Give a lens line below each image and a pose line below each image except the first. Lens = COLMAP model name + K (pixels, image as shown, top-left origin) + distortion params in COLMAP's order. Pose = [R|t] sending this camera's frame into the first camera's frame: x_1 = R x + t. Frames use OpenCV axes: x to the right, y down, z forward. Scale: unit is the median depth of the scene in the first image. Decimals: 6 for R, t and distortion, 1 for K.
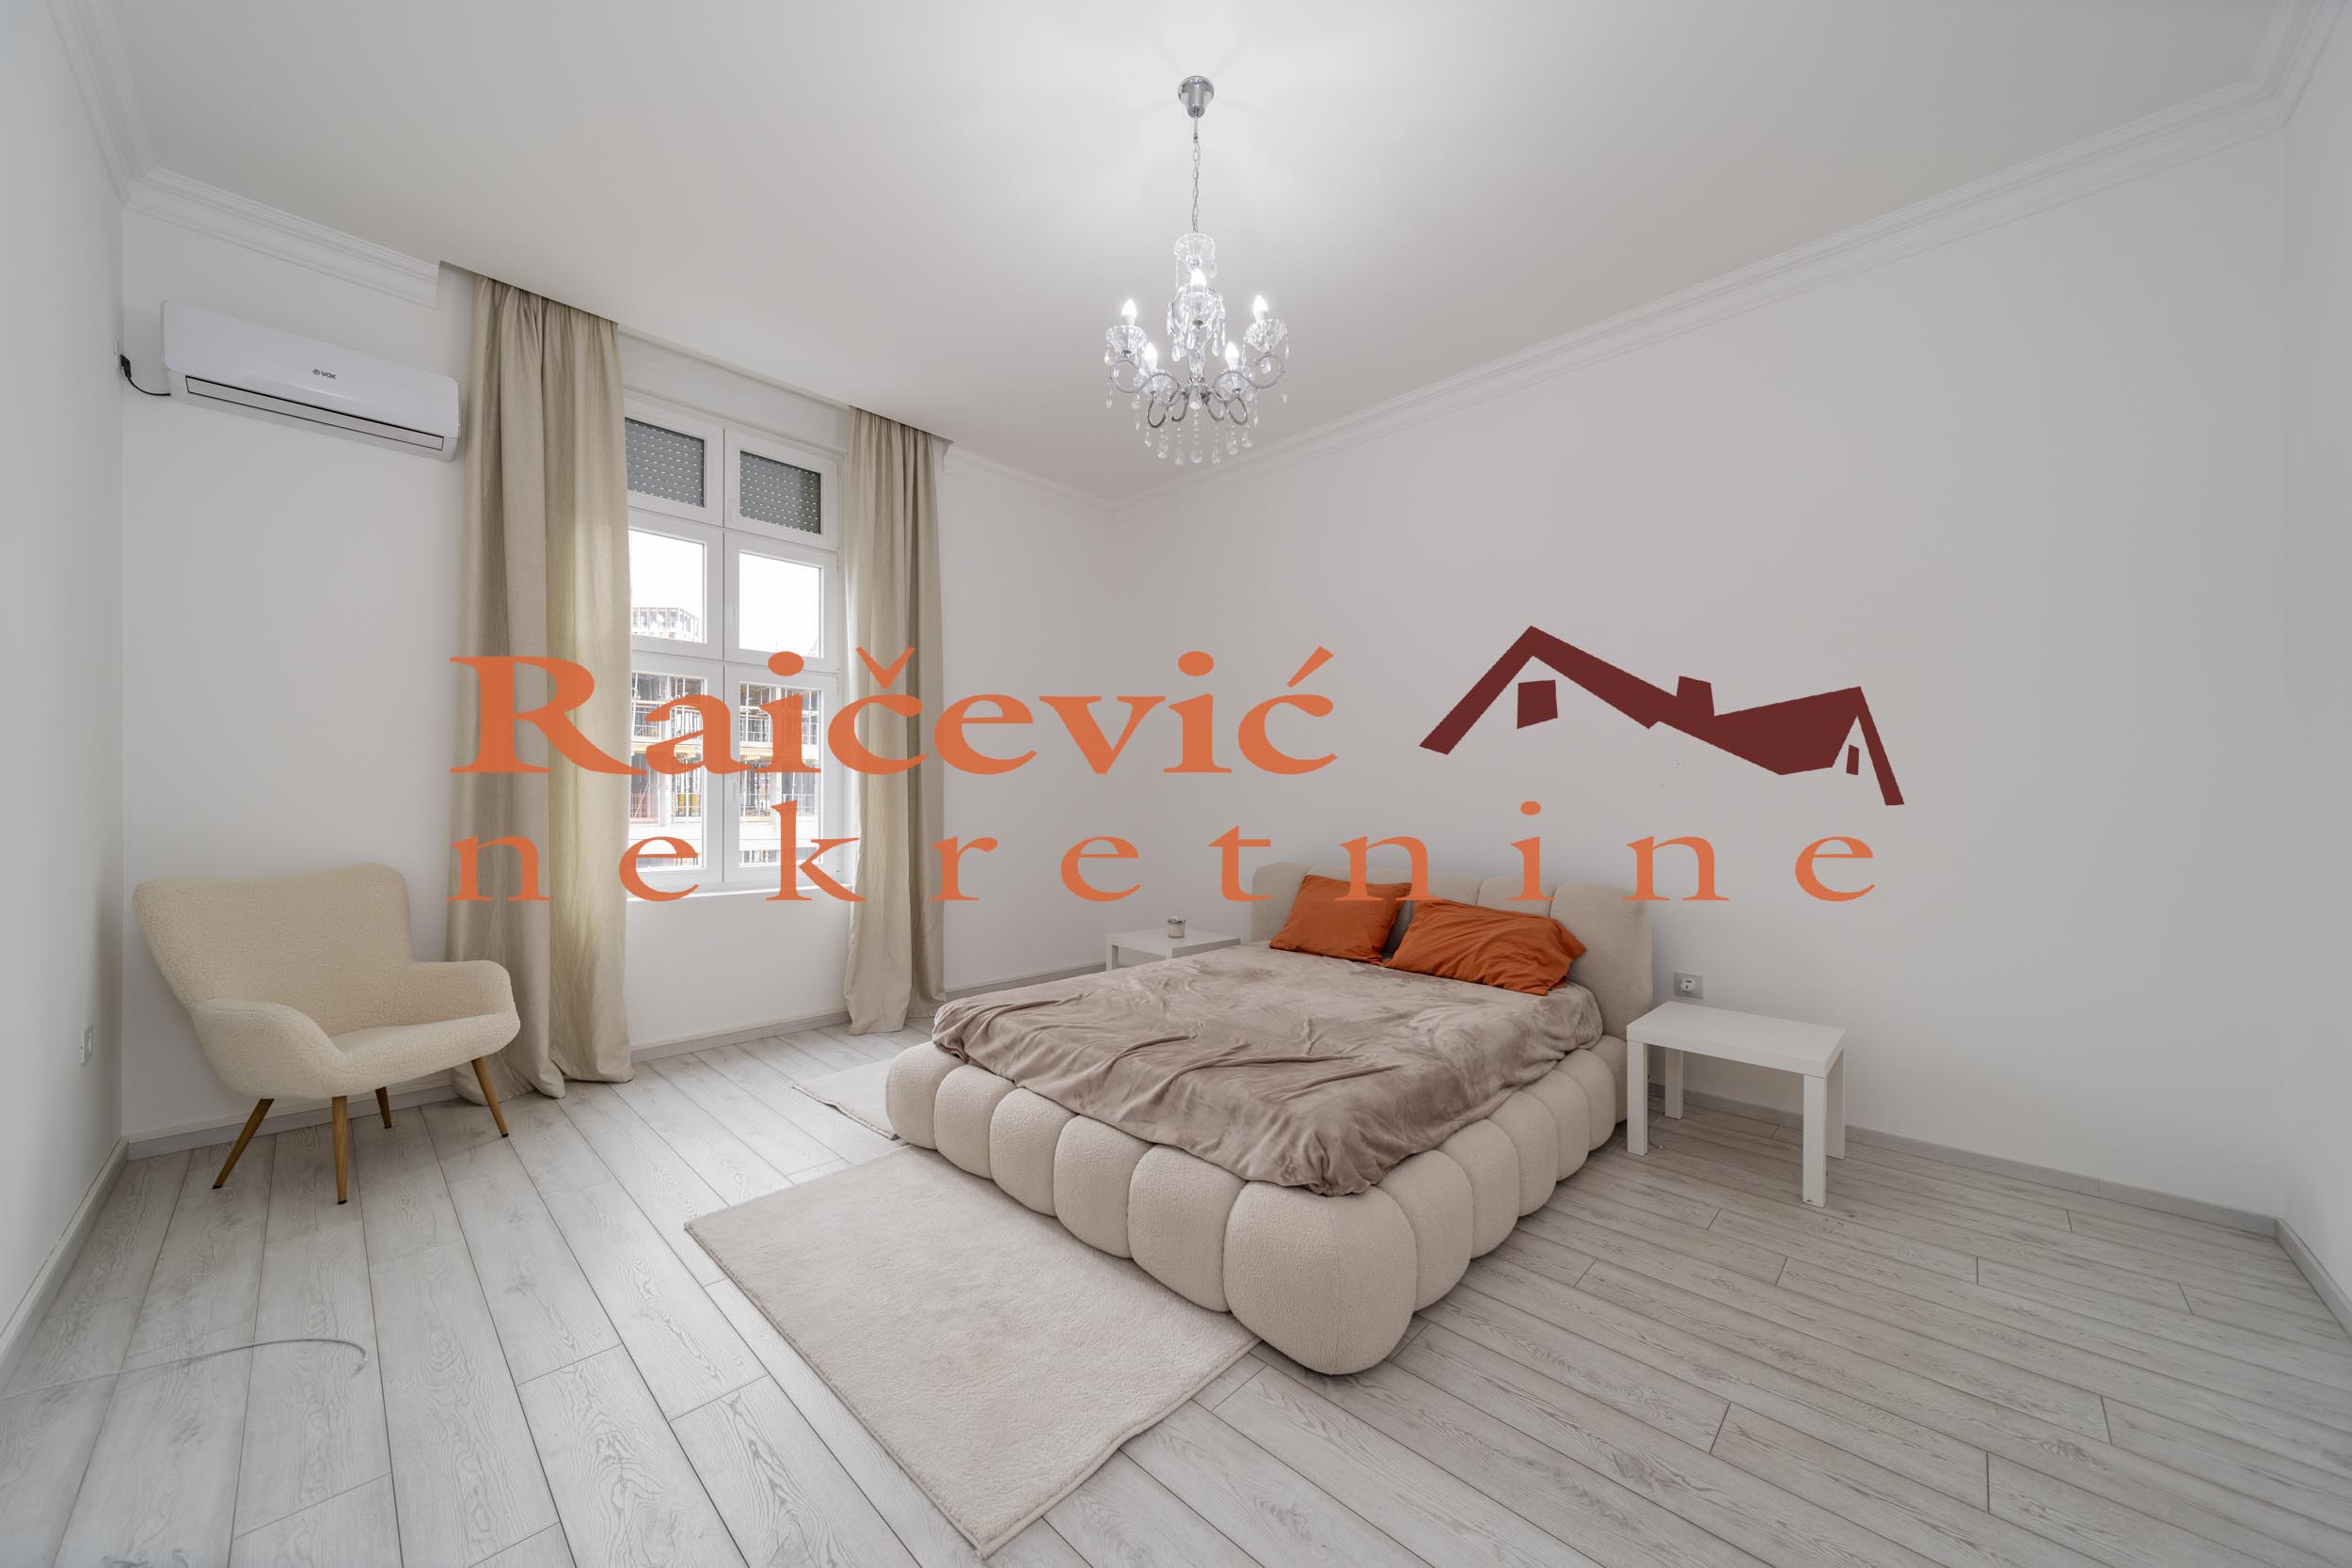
lens RADIAL K [[821.2, 0, 1176.4], [0, 821.2, 784.5], [0, 0, 1]] dist [0.003156, -0.000587]
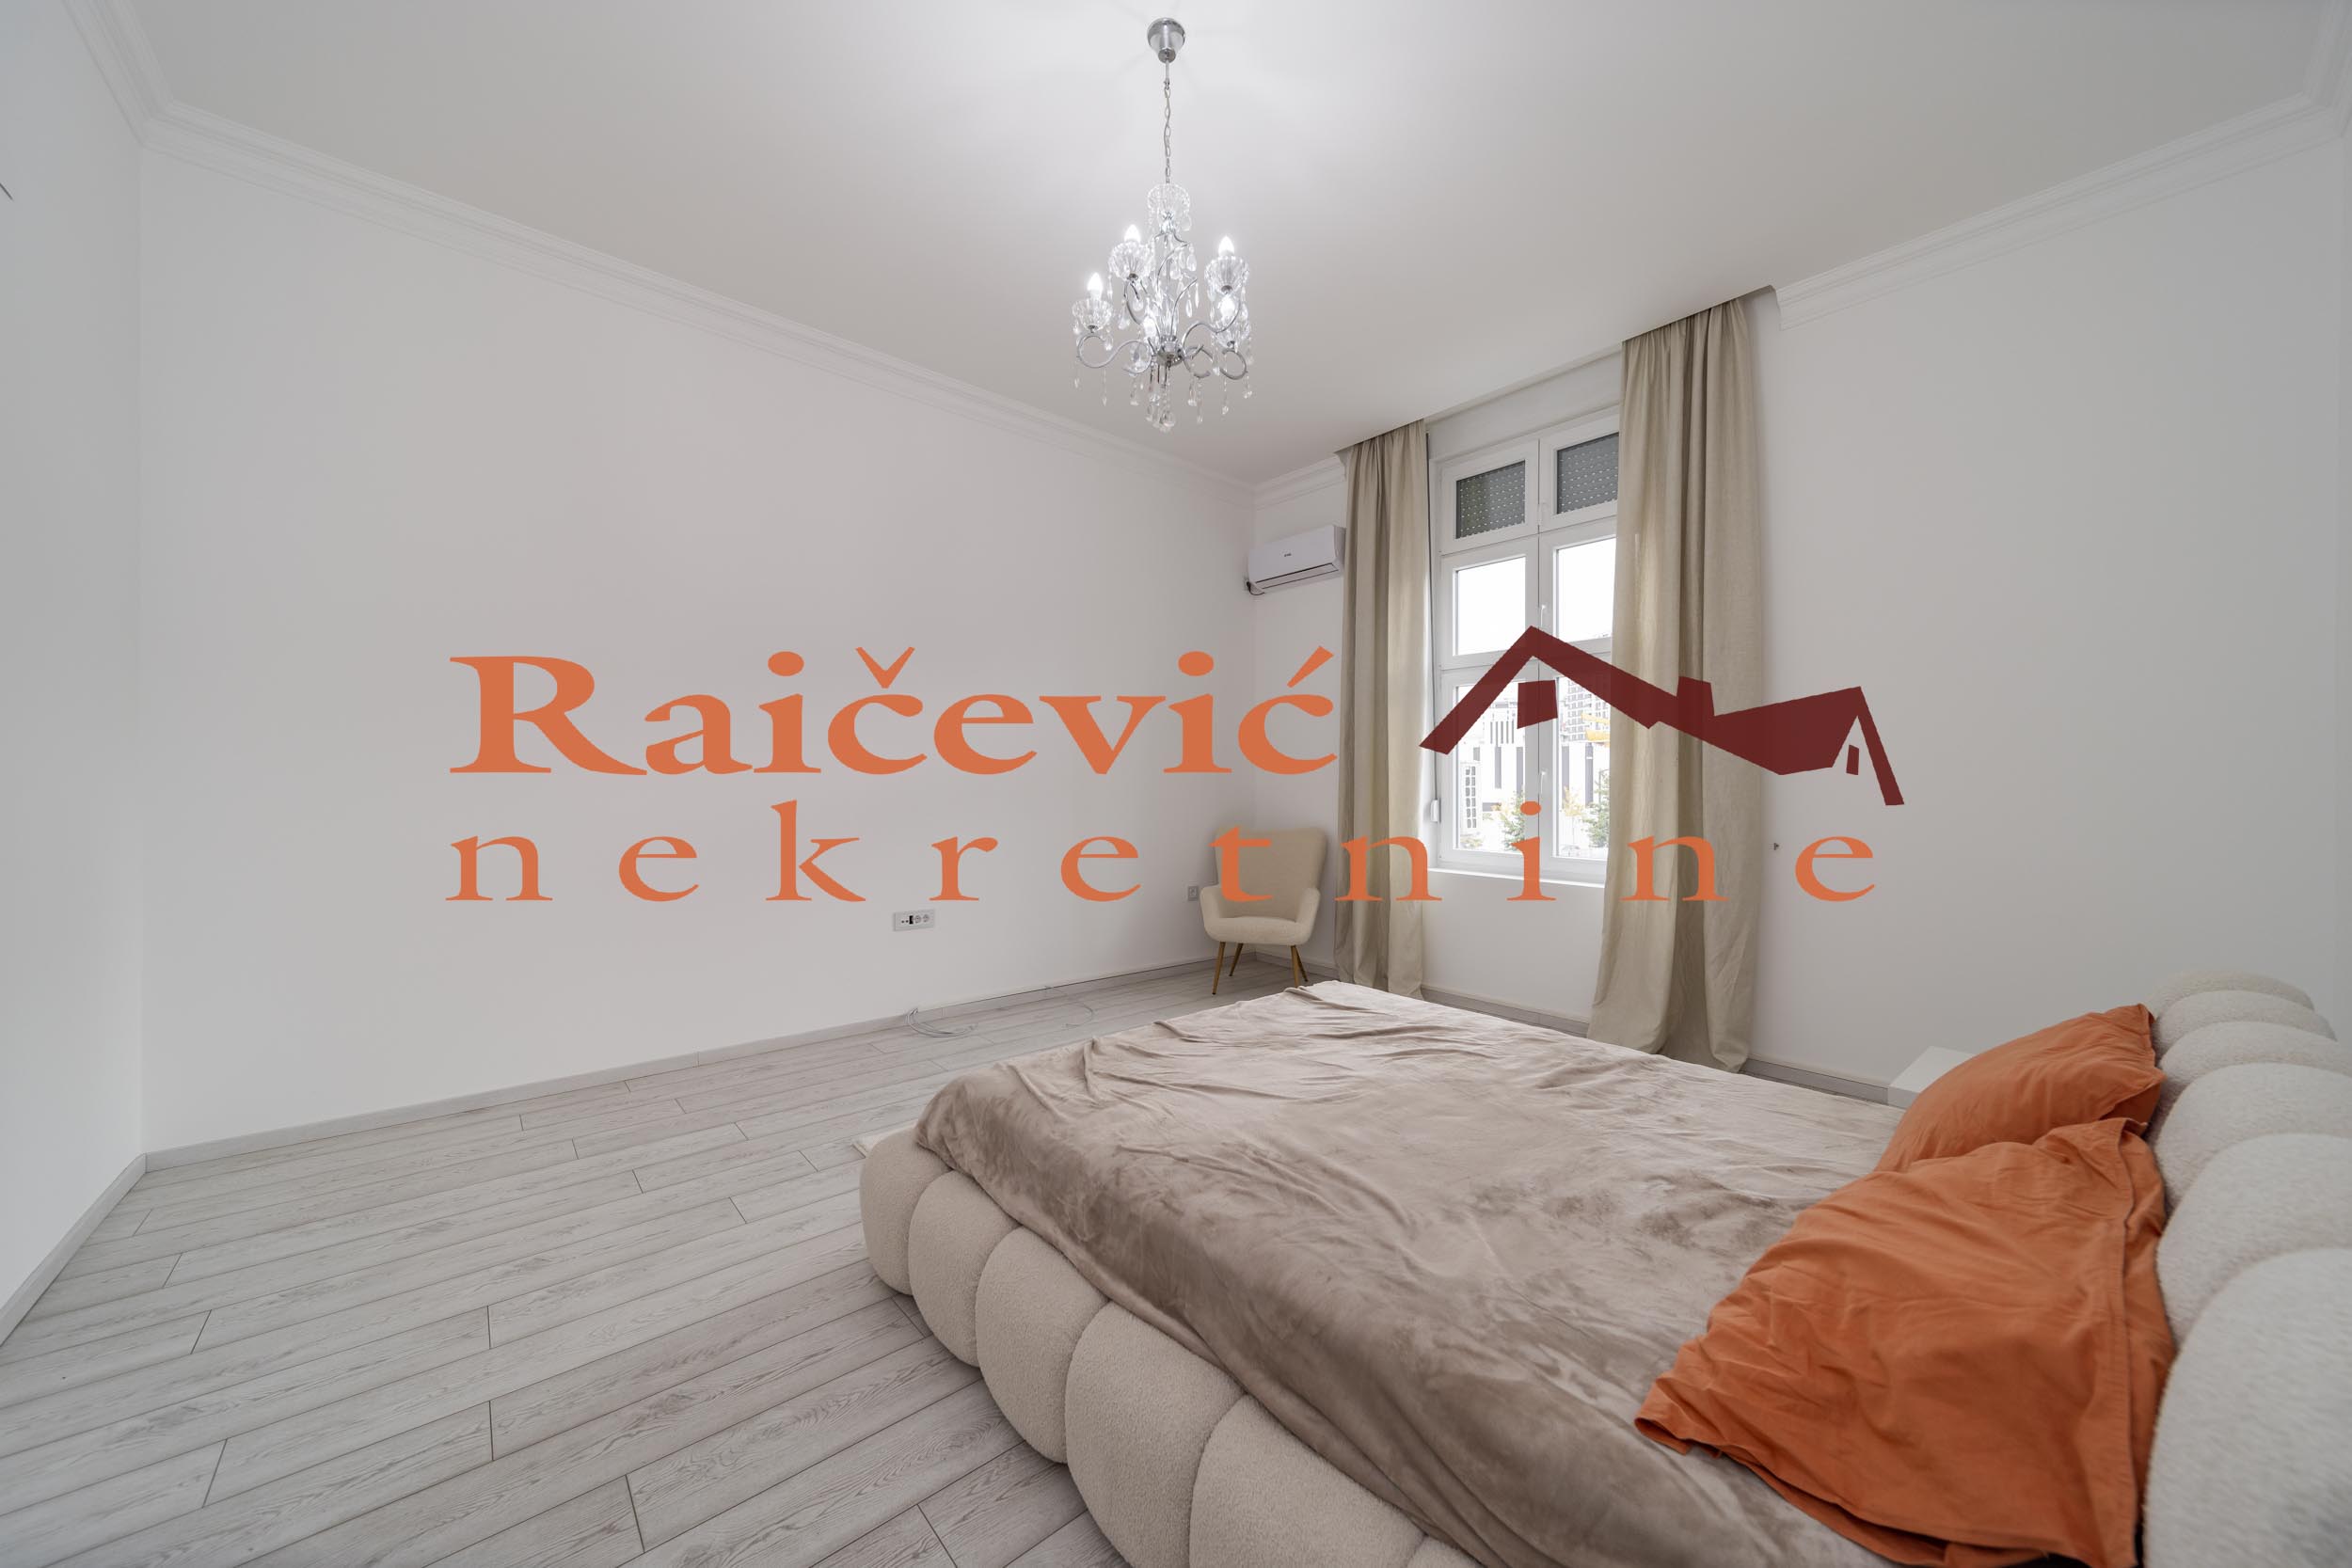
lens RADIAL K [[821.2, 0, 1175.1], [0, 821.2, 802.1], [0, 0, 1]] dist [0.003156, -0.000587]
pose [[-0.086482, 0.013811, -0.996158, 1.312101], [0.014474, 0.999816, 0.012605, 0.030236], [0.996148, -0.013328, -0.086666, 1.480370]]
